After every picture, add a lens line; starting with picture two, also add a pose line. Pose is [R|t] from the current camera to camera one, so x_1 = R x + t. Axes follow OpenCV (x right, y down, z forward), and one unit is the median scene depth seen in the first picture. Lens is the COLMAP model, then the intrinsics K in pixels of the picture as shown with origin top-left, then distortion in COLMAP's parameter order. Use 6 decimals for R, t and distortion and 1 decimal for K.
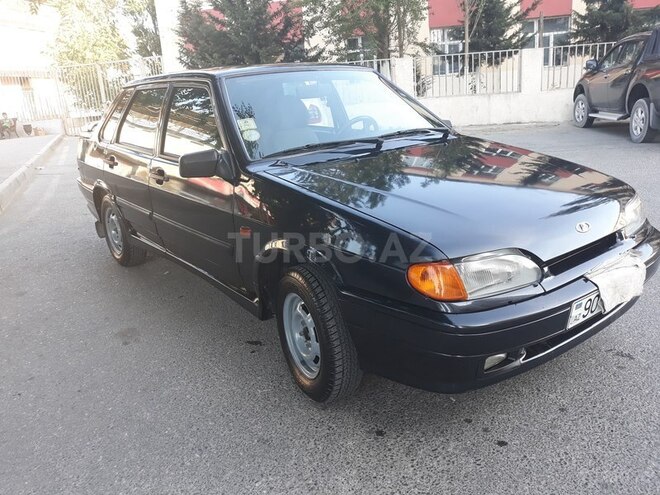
lens RADIAL K [[547.8, 0, 324.5], [0, 547.8, 247.3], [0, 0, 1]] dist [-0.015082, -0.011522]
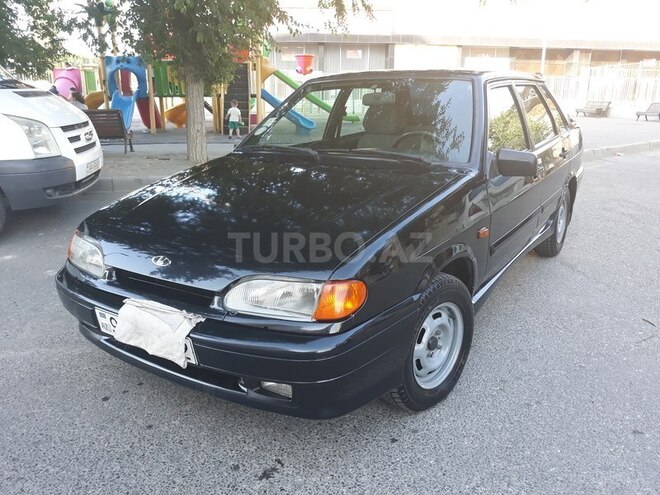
lens RADIAL K [[547.8, 0, 324.5], [0, 547.8, 247.3], [0, 0, 1]] dist [-0.015082, -0.011522]
pose [[0.327415, 0.314670, -0.890945, 0.169917], [-0.280011, 0.932875, 0.226577, -0.043411], [0.902437, 0.175290, 0.393548, 0.103688]]
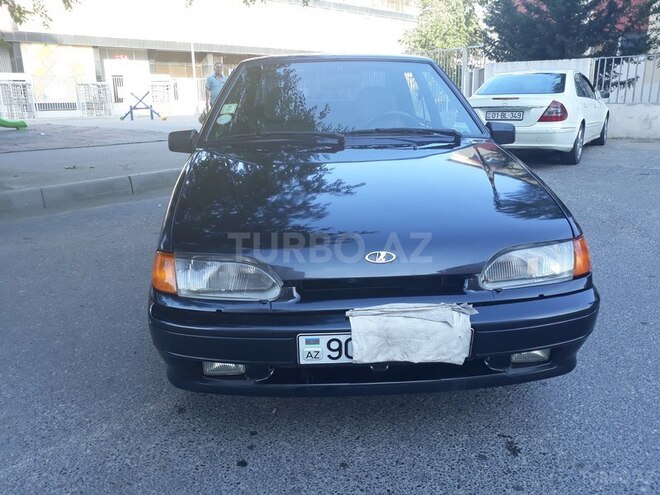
lens RADIAL K [[547.8, 0, 324.5], [0, 547.8, 247.3], [0, 0, 1]] dist [-0.015082, -0.011522]
pose [[0.820995, 0.201527, -0.534186, 0.099862], [-0.191987, 0.978595, 0.074119, -0.011628], [0.537688, 0.041705, 0.842112, 0.030990]]
